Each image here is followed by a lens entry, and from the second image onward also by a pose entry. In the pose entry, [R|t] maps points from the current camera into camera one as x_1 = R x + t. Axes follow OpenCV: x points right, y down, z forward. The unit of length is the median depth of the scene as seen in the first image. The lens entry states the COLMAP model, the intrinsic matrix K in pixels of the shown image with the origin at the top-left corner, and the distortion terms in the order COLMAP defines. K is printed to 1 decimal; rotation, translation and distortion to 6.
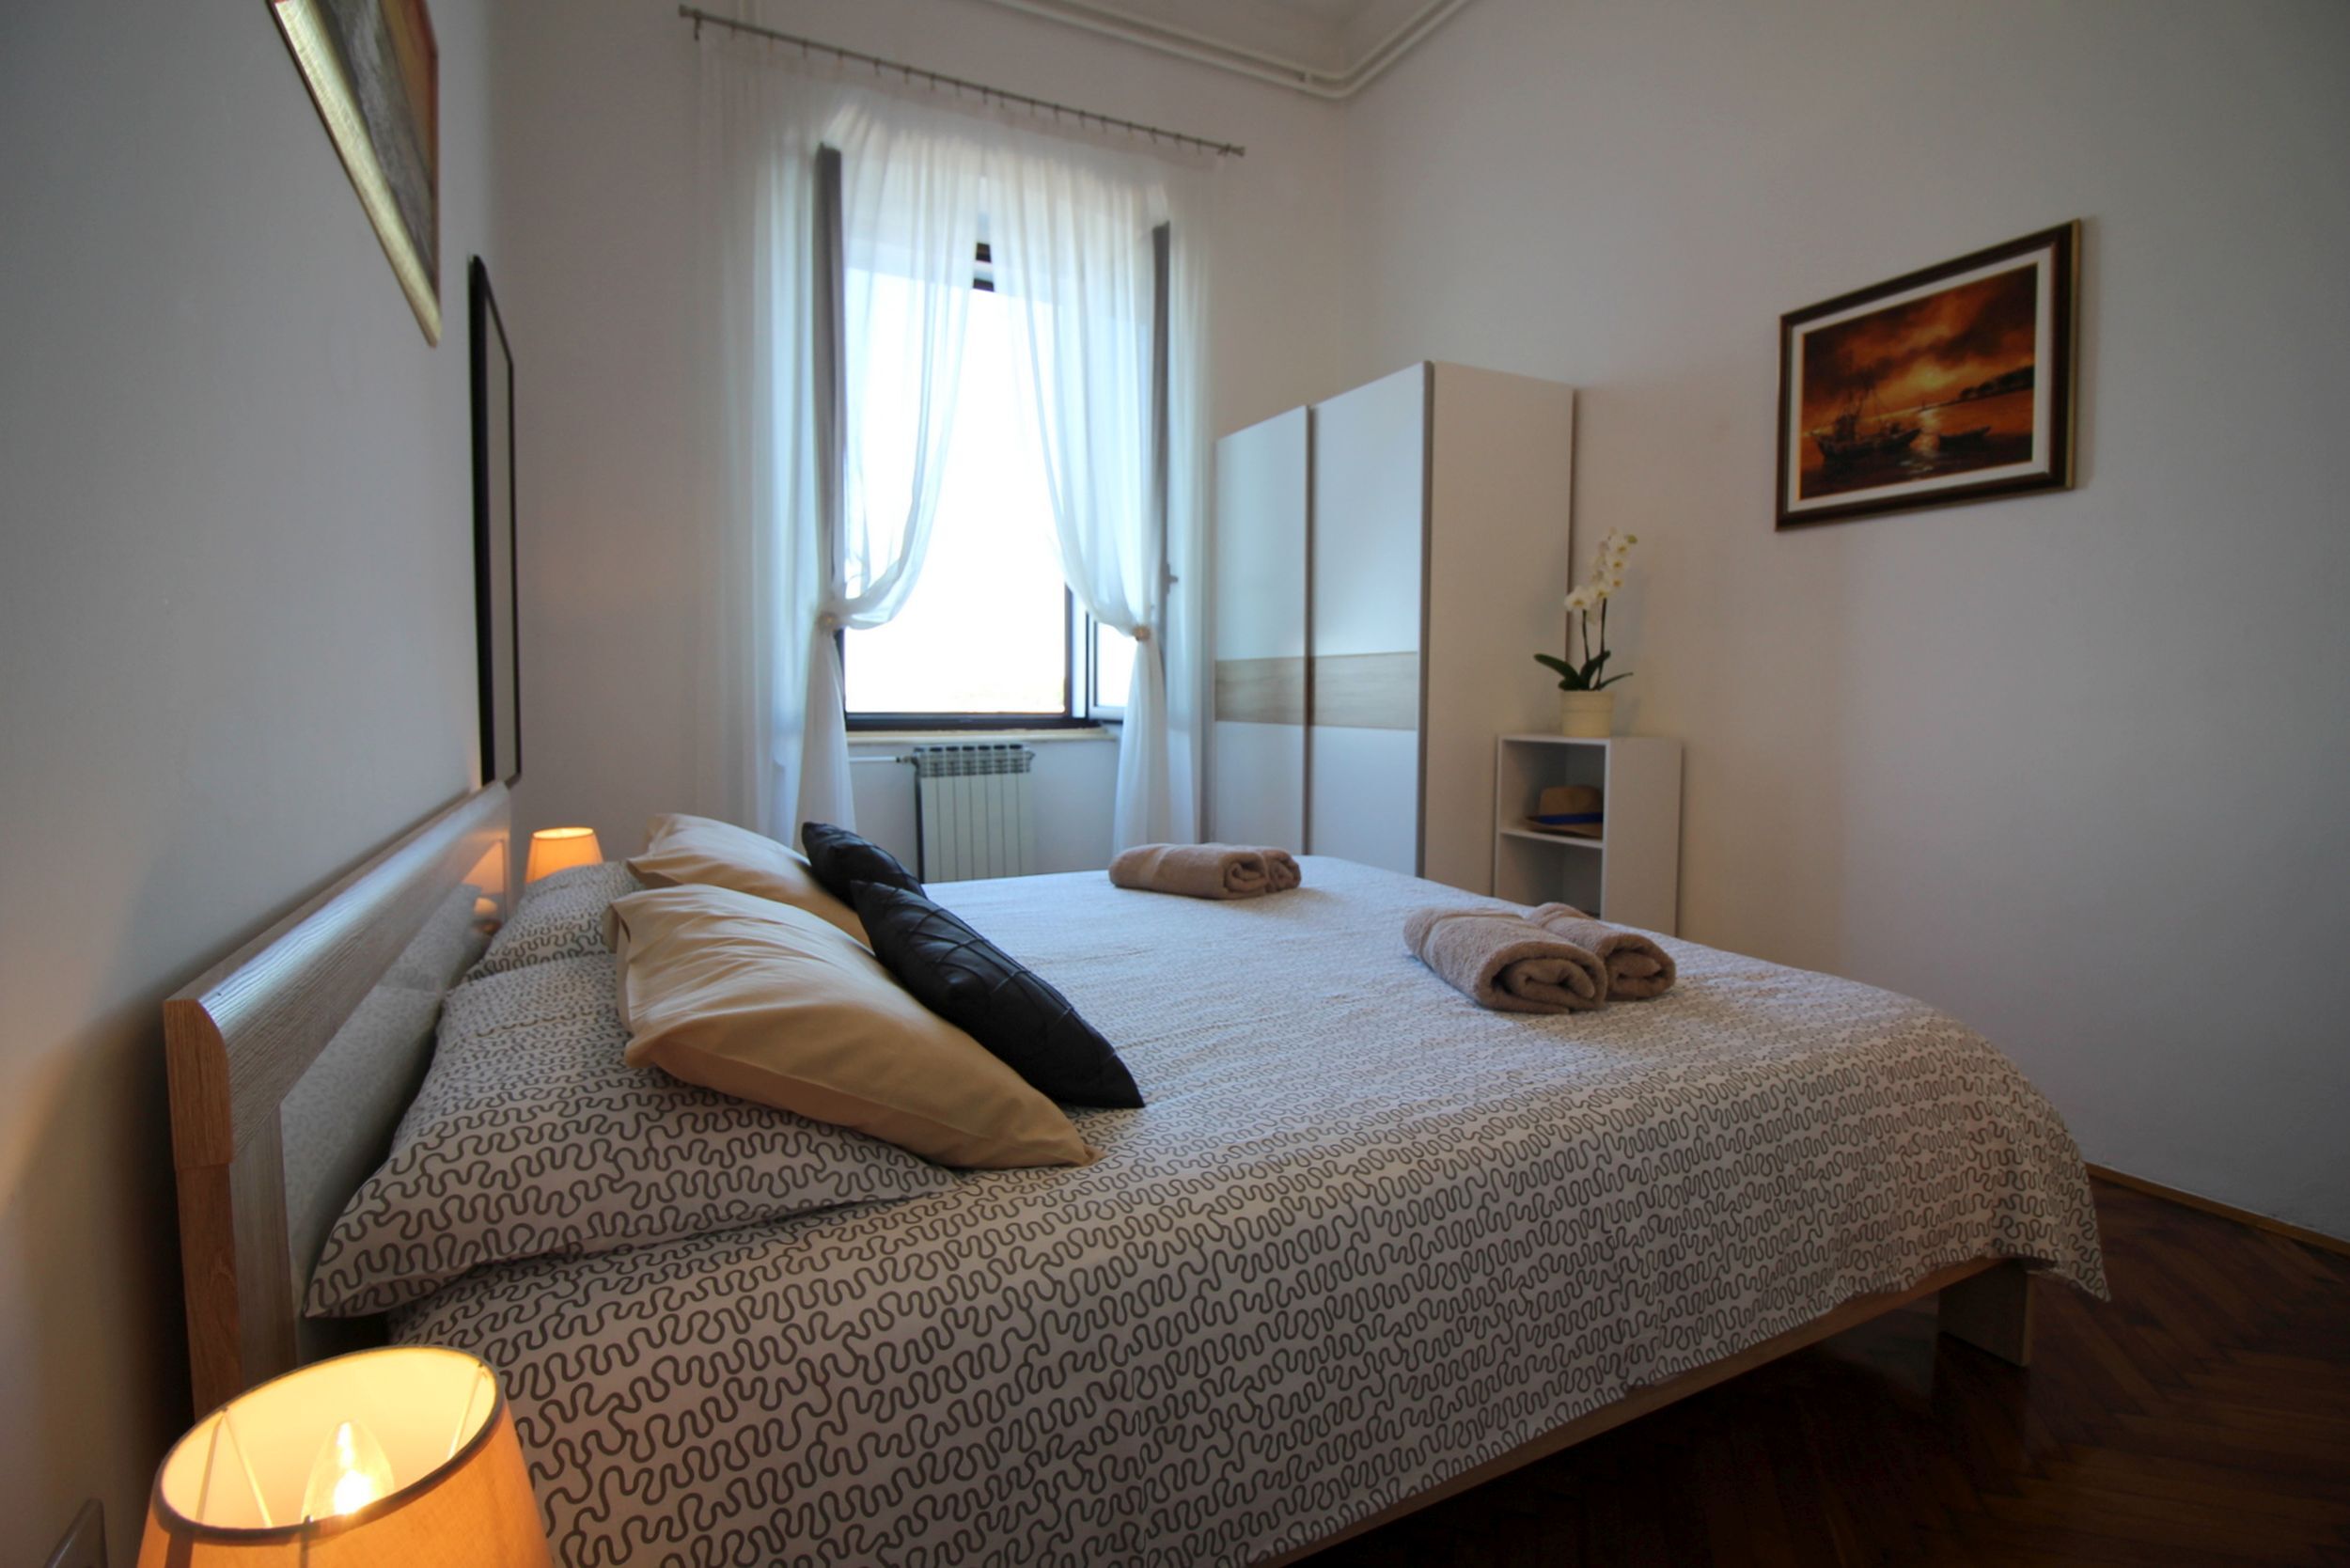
lens RADIAL K [[1136.3, 0, 1181.1], [0, 1136.3, 797.1], [0, 0, 1]] dist [-0.008503, -0.004534]
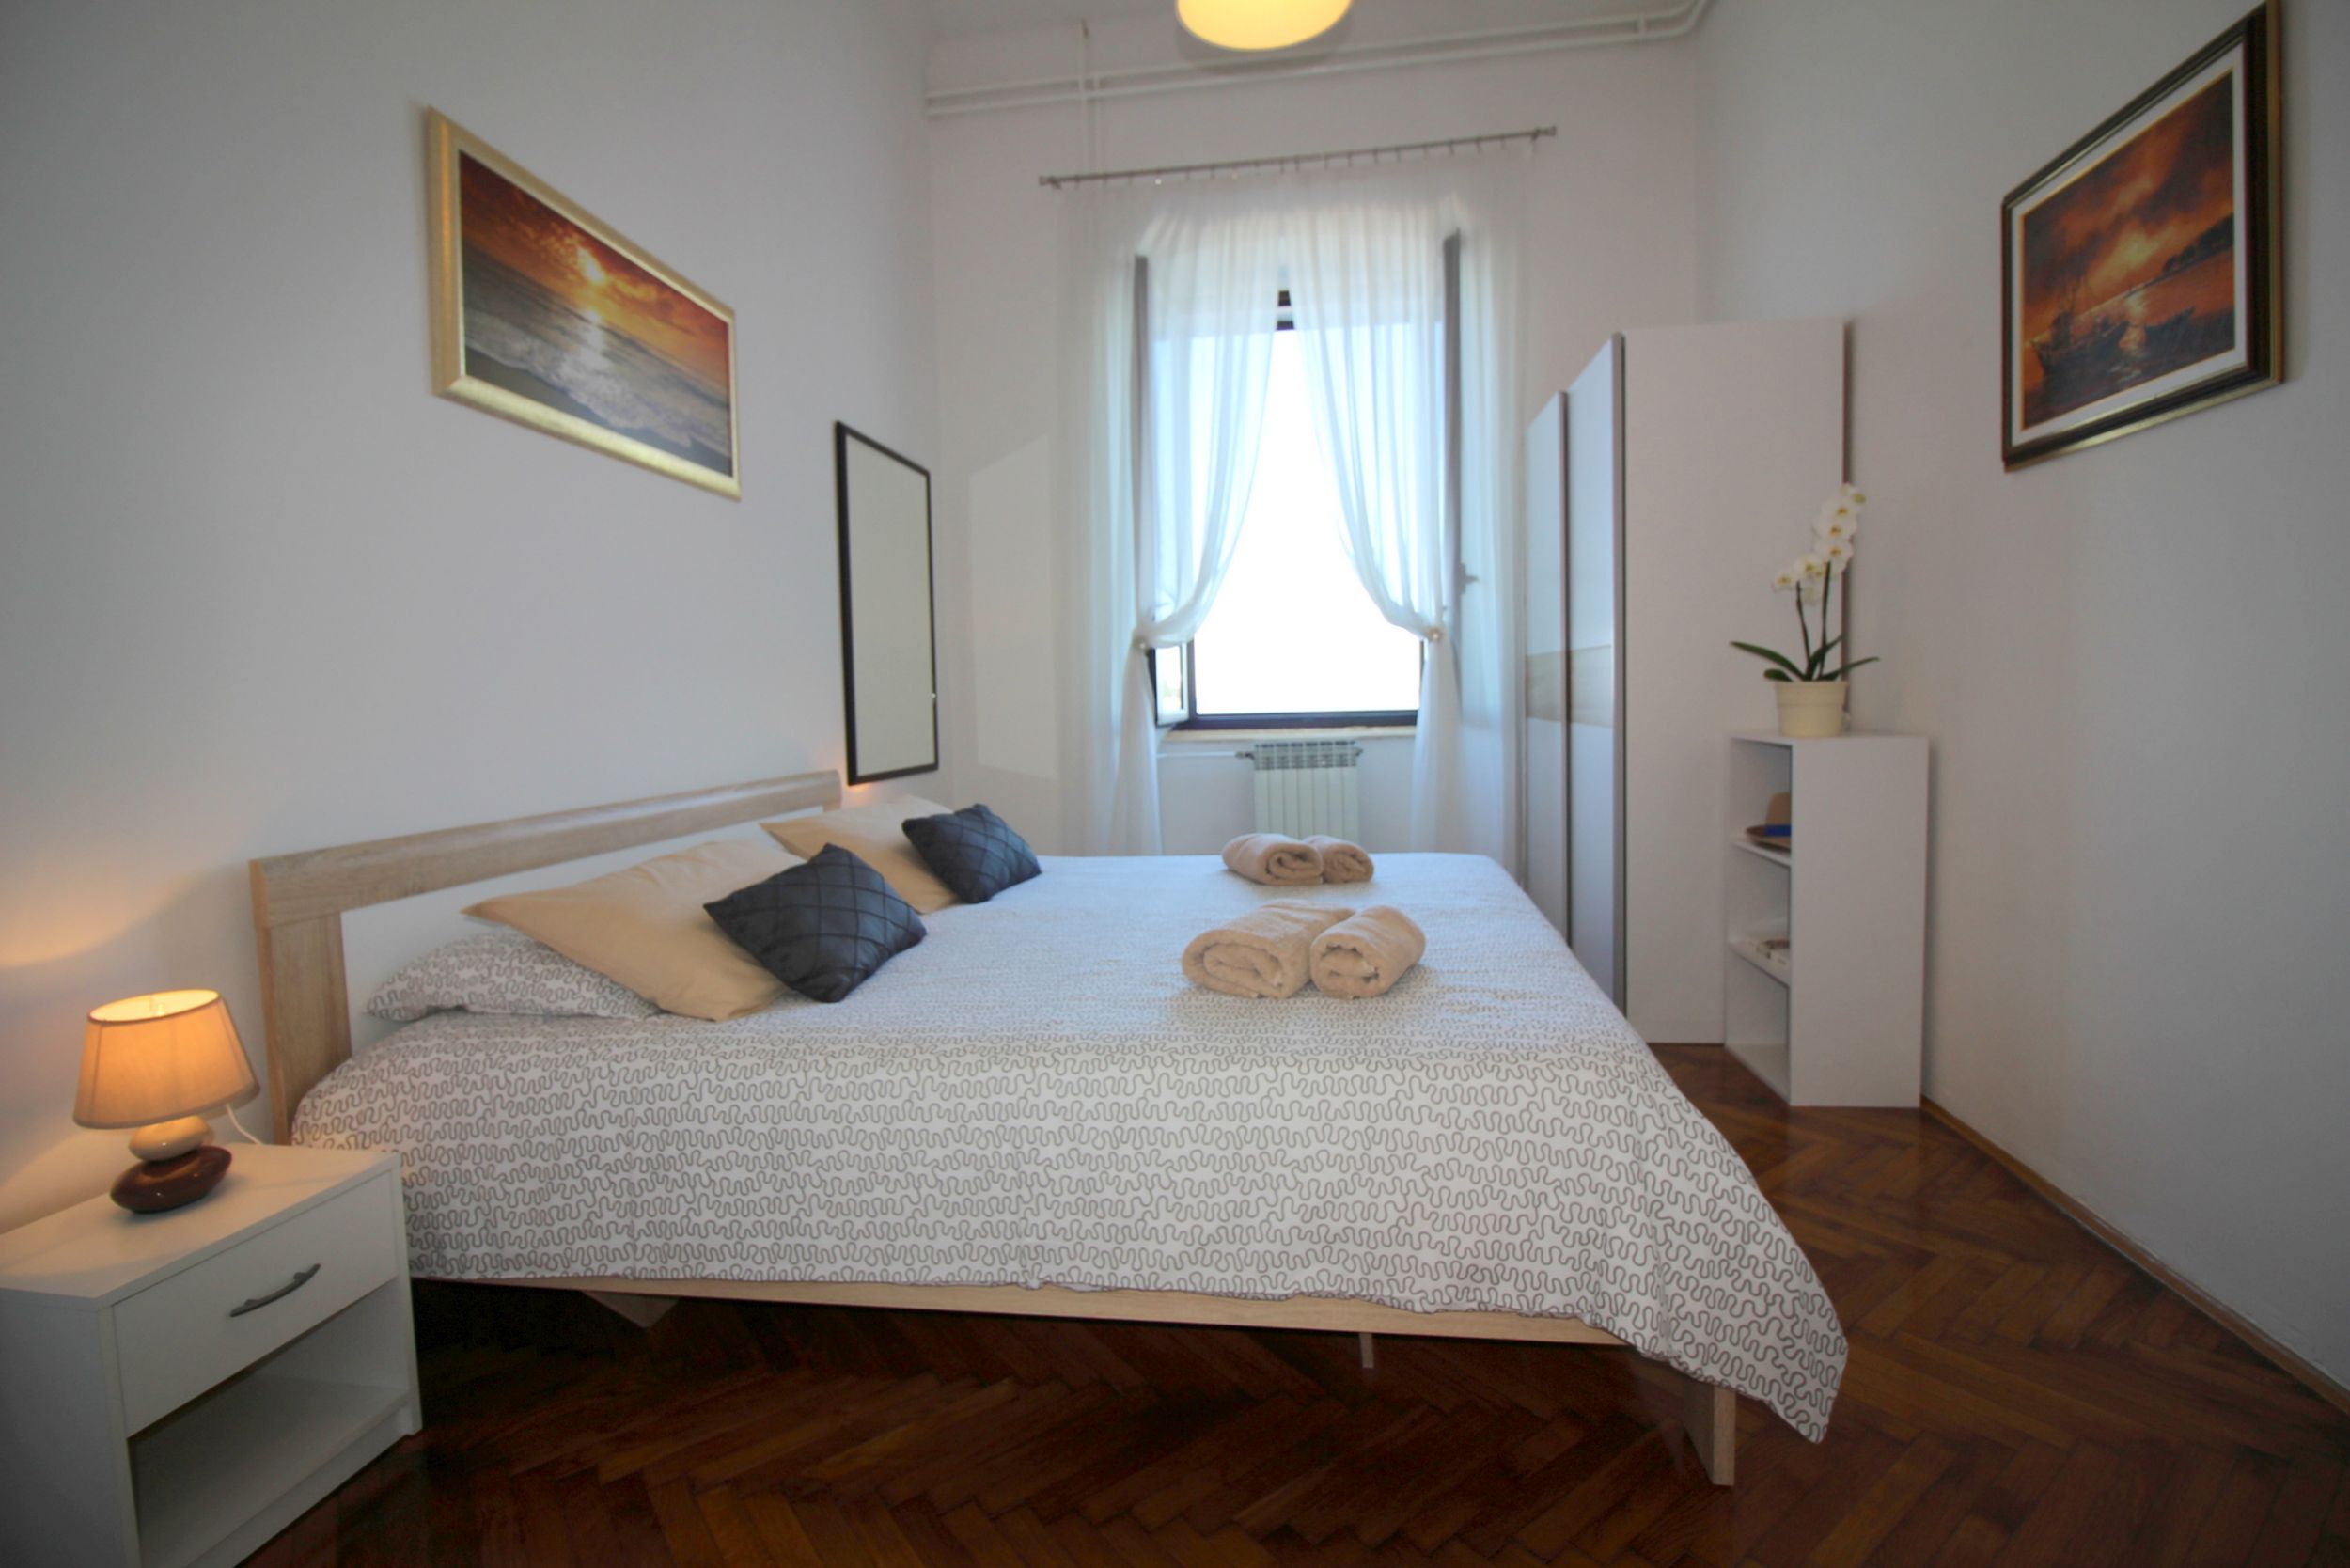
lens RADIAL K [[1136.3, 0, 1176.2], [0, 1136.3, 789.8], [0, 0, 1]] dist [-0.008503, -0.004534]
pose [[0.808358, 0.024865, -0.588166, 0.558386], [-0.022349, 0.999684, 0.011547, -0.013405], [0.588267, 0.003811, 0.808657, 0.039511]]
